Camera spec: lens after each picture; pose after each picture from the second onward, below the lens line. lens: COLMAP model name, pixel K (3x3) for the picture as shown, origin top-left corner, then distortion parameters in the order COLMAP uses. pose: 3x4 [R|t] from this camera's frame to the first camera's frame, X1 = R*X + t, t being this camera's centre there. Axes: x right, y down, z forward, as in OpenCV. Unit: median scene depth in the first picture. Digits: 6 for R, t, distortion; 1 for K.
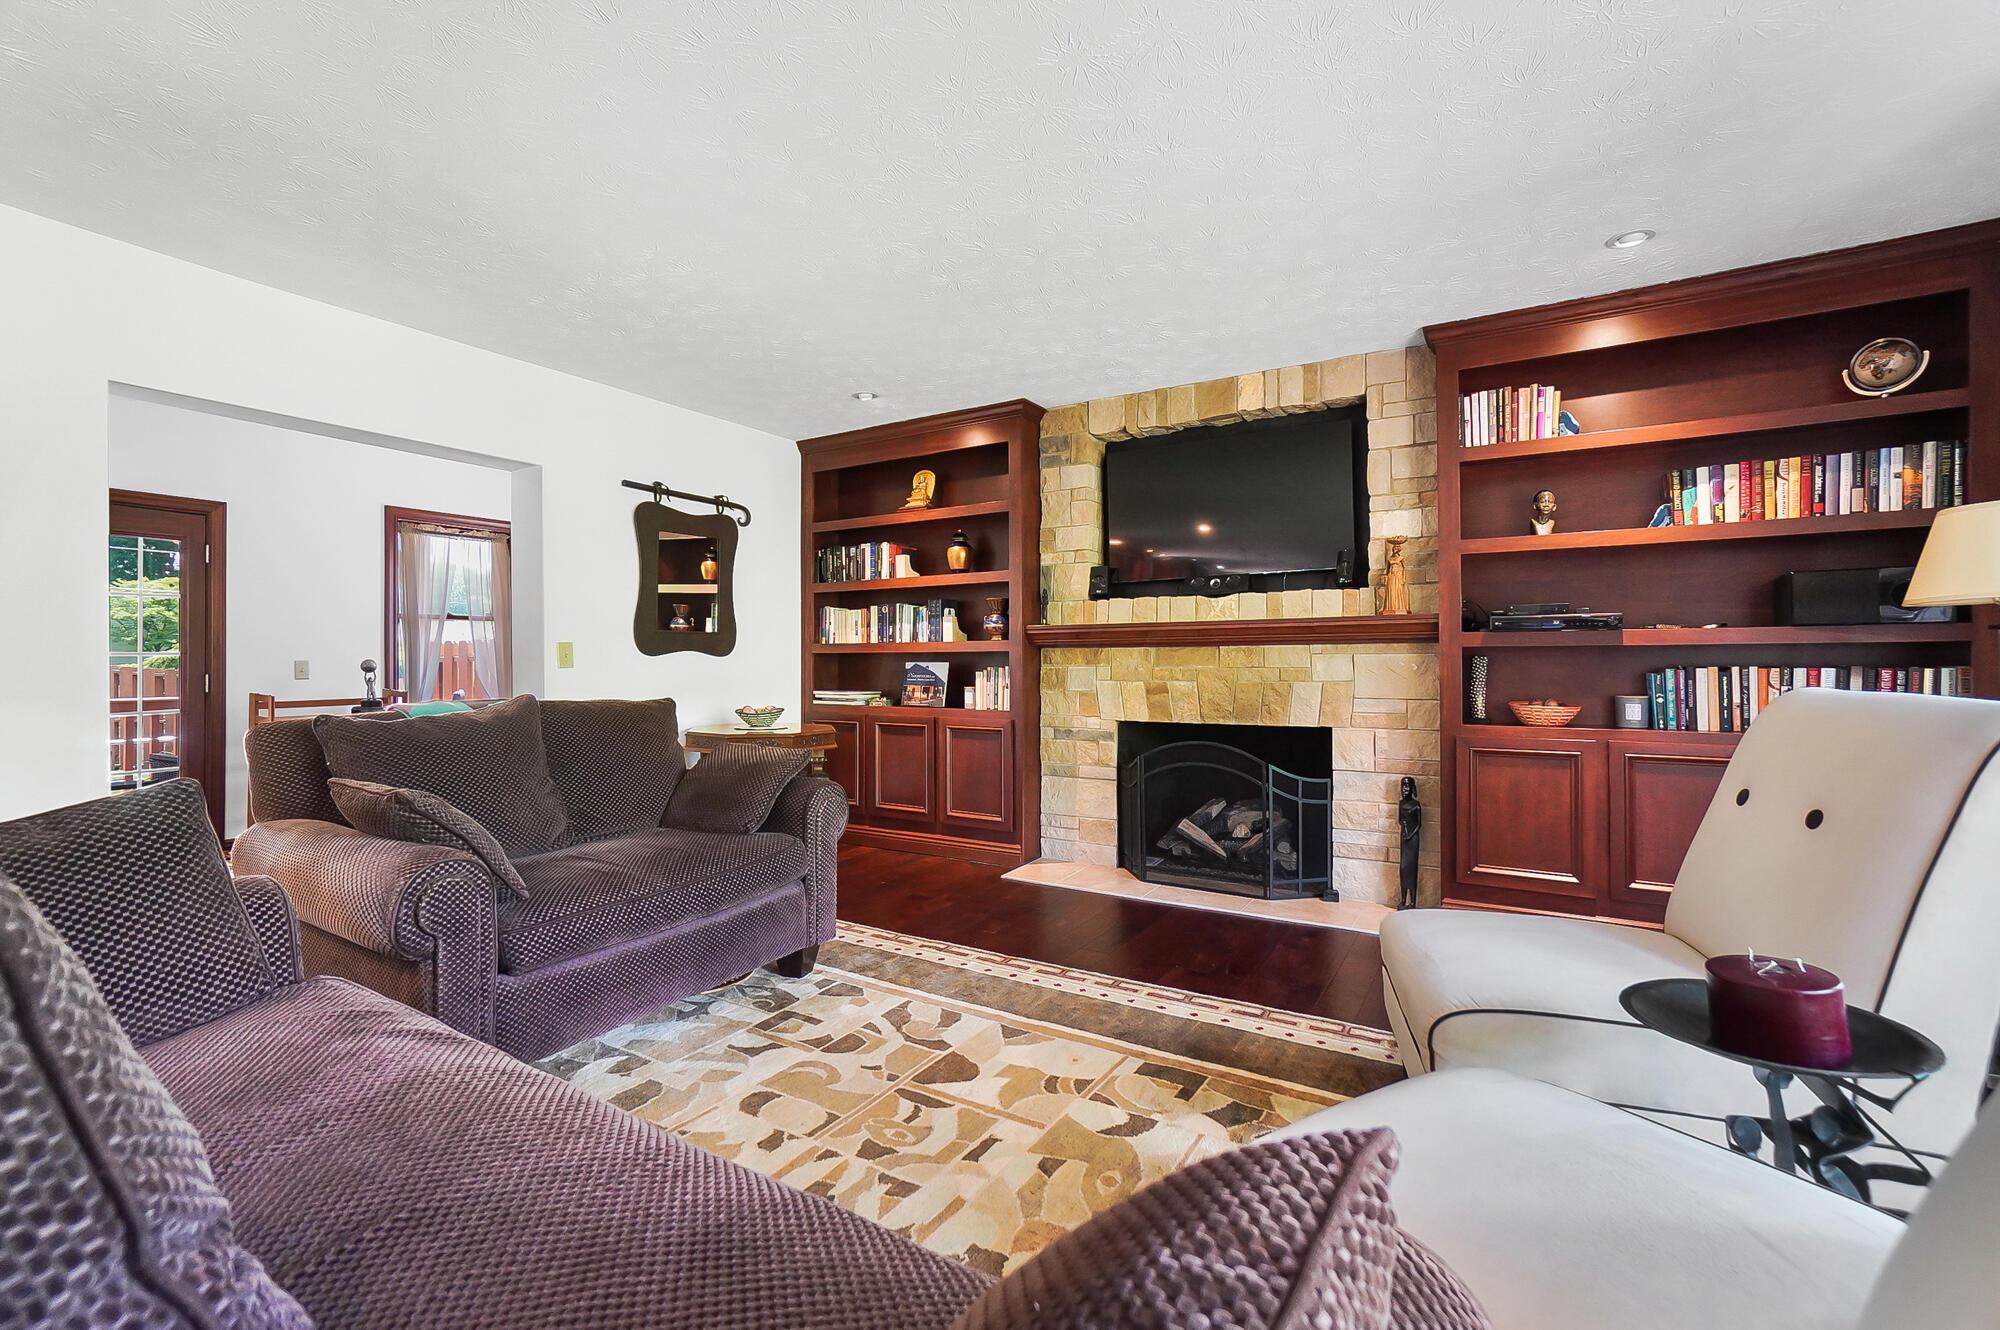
lens RADIAL K [[866.3, 0, 1001.7], [0, 866.3, 649.6], [0, 0, 1]] dist [0.000611, 0.005005]
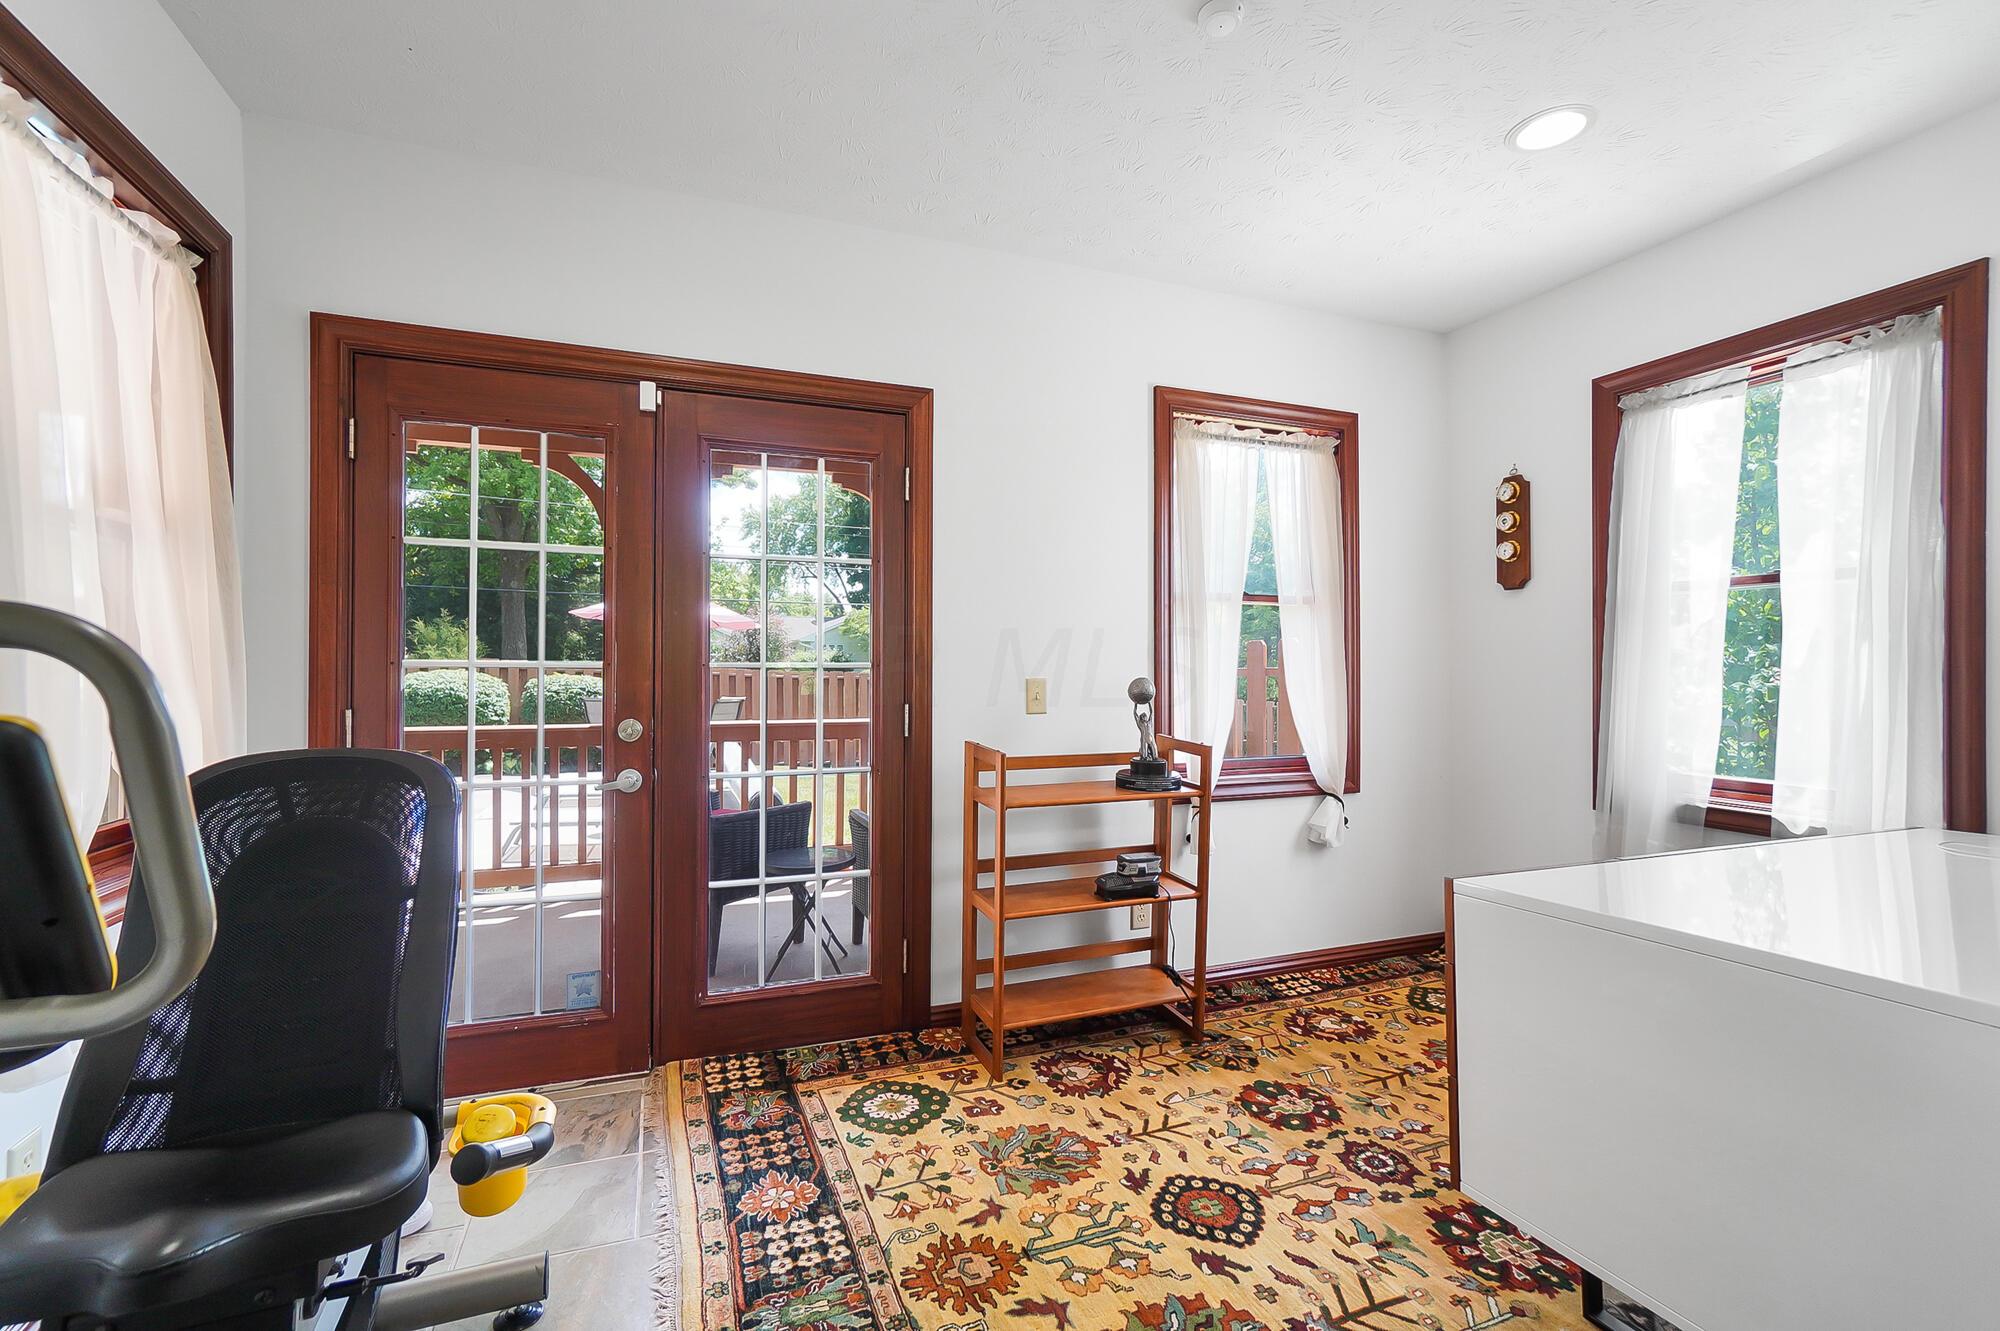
lens RADIAL K [[866.3, 0, 999.7], [0, 866.3, 669.2], [0, 0, 1]] dist [0.000611, 0.005005]
pose [[0.806458, 0.001967, -0.591287, -0.532236], [0.001684, 0.999983, 0.005624, 0.003806], [0.591288, -0.005532, 0.806441, 0.582331]]
